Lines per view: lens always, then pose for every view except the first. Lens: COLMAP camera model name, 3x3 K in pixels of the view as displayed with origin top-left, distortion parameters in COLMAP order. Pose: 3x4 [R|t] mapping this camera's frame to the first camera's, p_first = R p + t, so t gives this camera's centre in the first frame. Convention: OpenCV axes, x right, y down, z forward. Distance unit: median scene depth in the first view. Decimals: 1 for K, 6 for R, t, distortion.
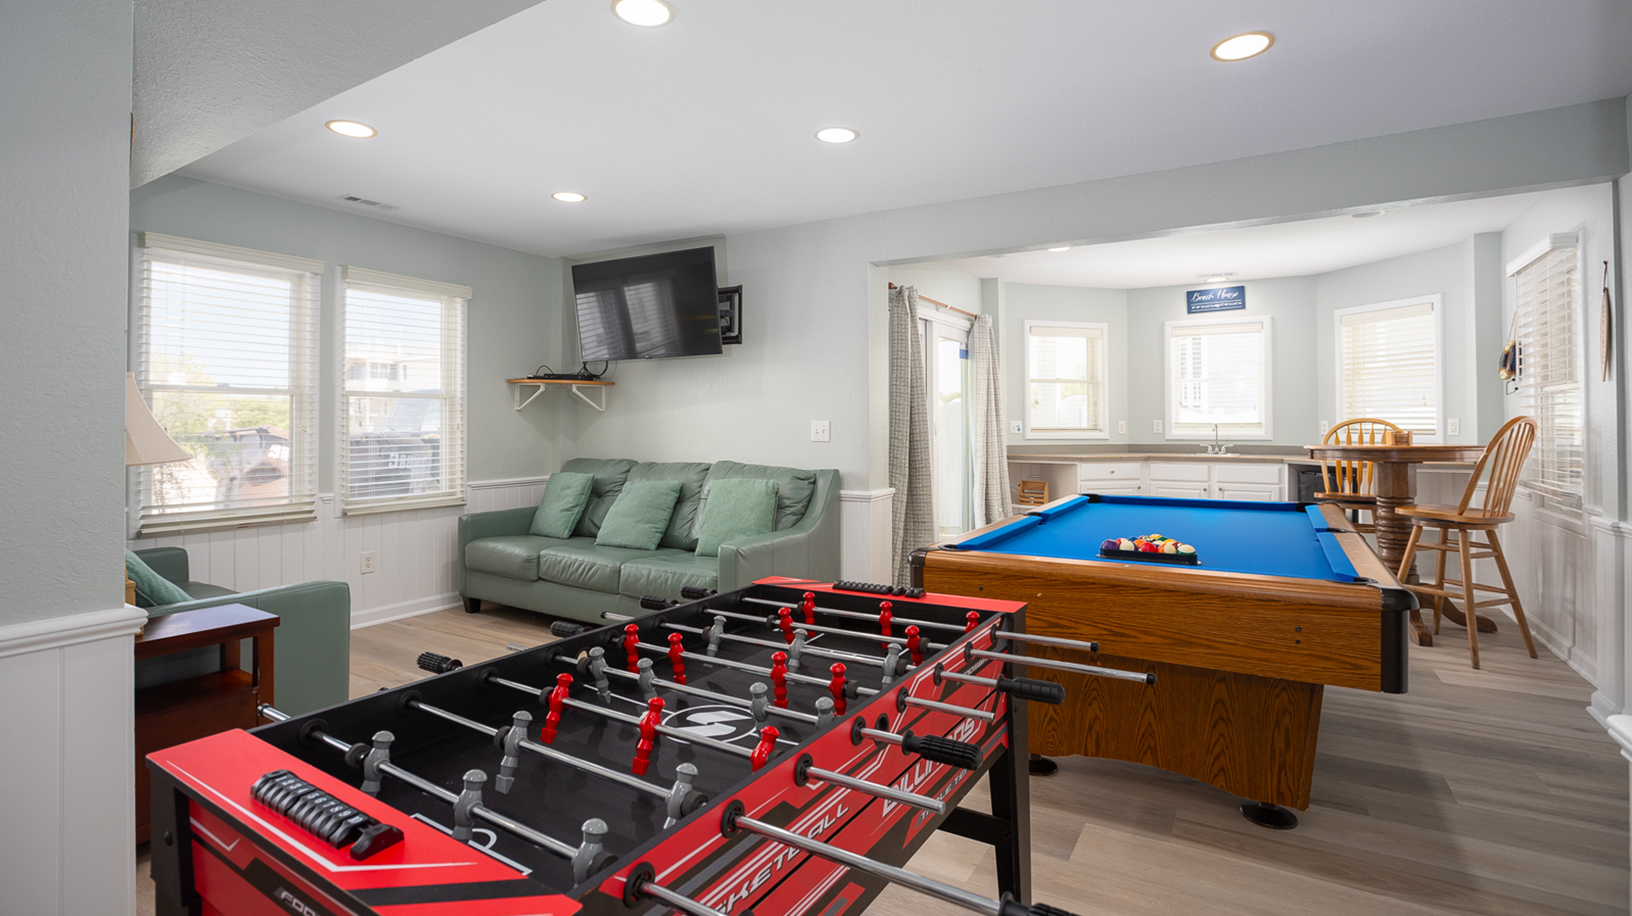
lens RADIAL K [[750.2, 0, 785.9], [0, 750.2, 412.2], [0, 0, 1]] dist [-0.027594, 0.000609]
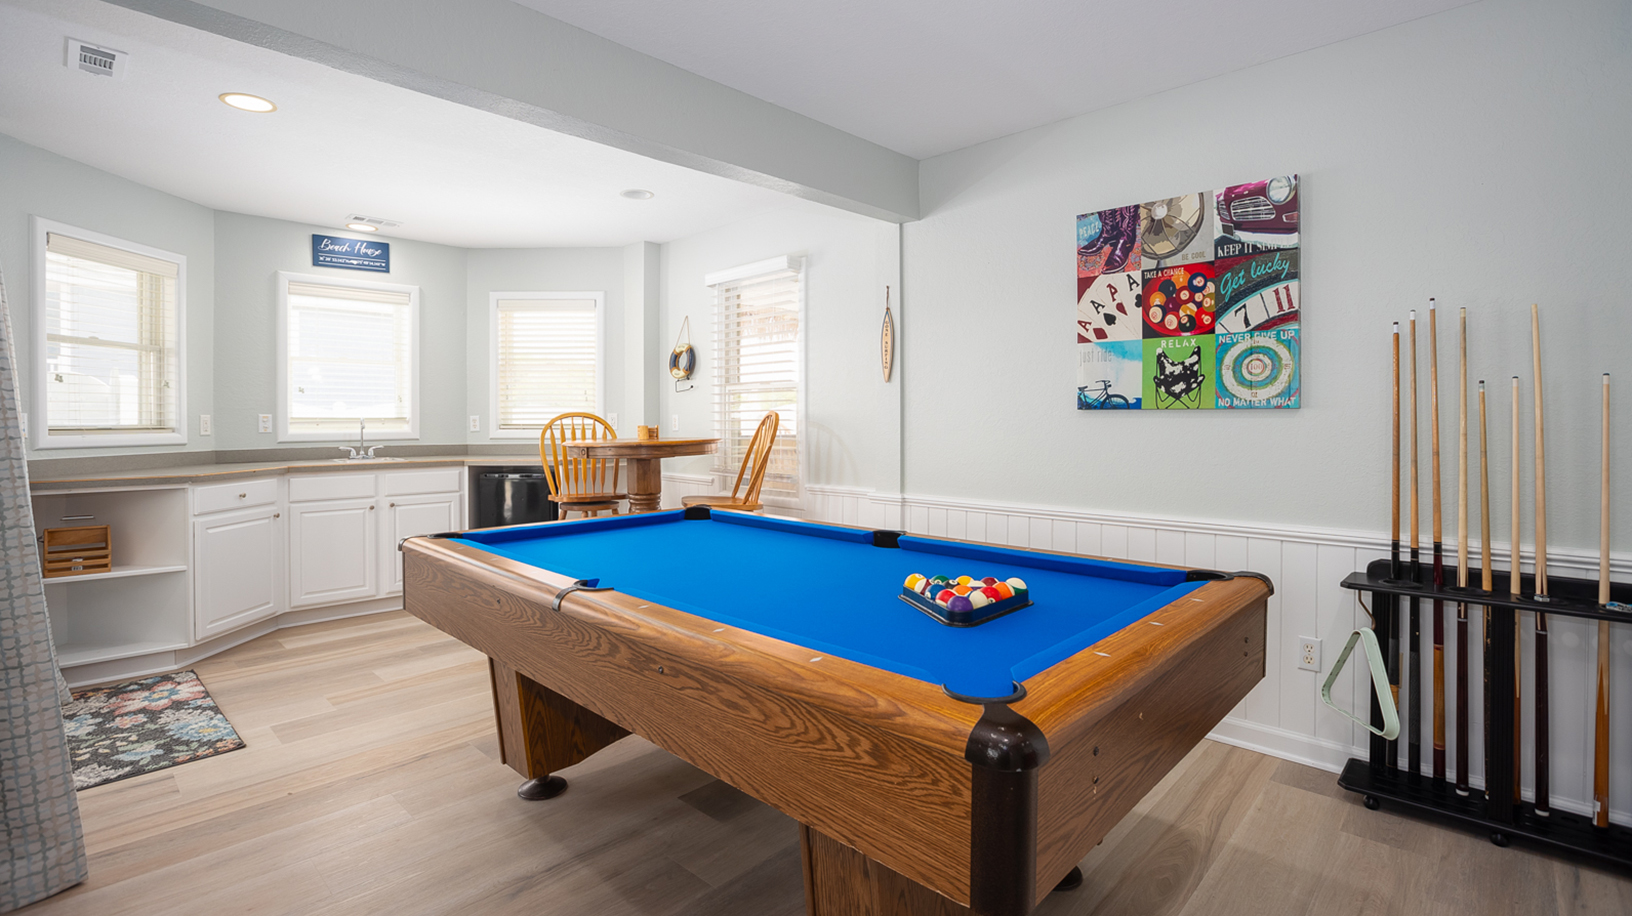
lens RADIAL K [[793.5, 0, 807.0], [0, 793.5, 418.7], [0, 0, 1]] dist [-0.000691, 0.000476]
pose [[0.213898, 0.000830, 0.976856, -0.109812], [-0.012346, 0.999922, 0.001854, 0.008376], [-0.976778, -0.012457, 0.213892, 0.390373]]
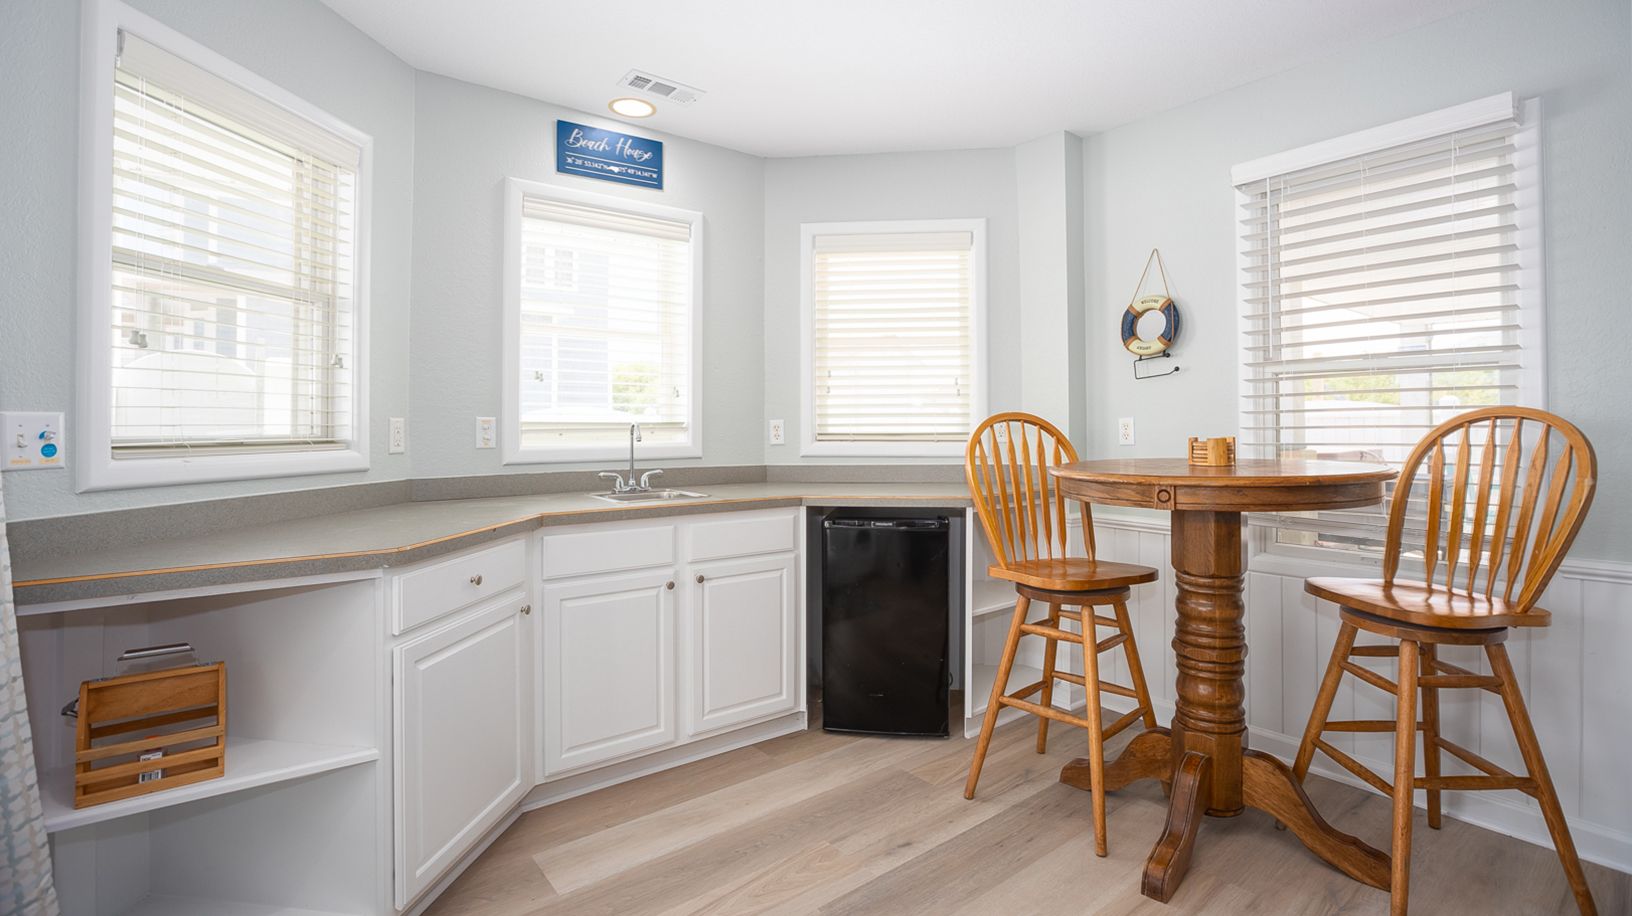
lens RADIAL K [[750.2, 0, 785.9], [0, 750.2, 412.2], [0, 0, 1]] dist [-0.027594, 0.000609]
pose [[0.340070, 0.016348, 0.940258, 0.188289], [-0.013554, 0.999830, -0.012481, 0.012546], [-0.940303, -0.008500, 0.340233, 0.764965]]
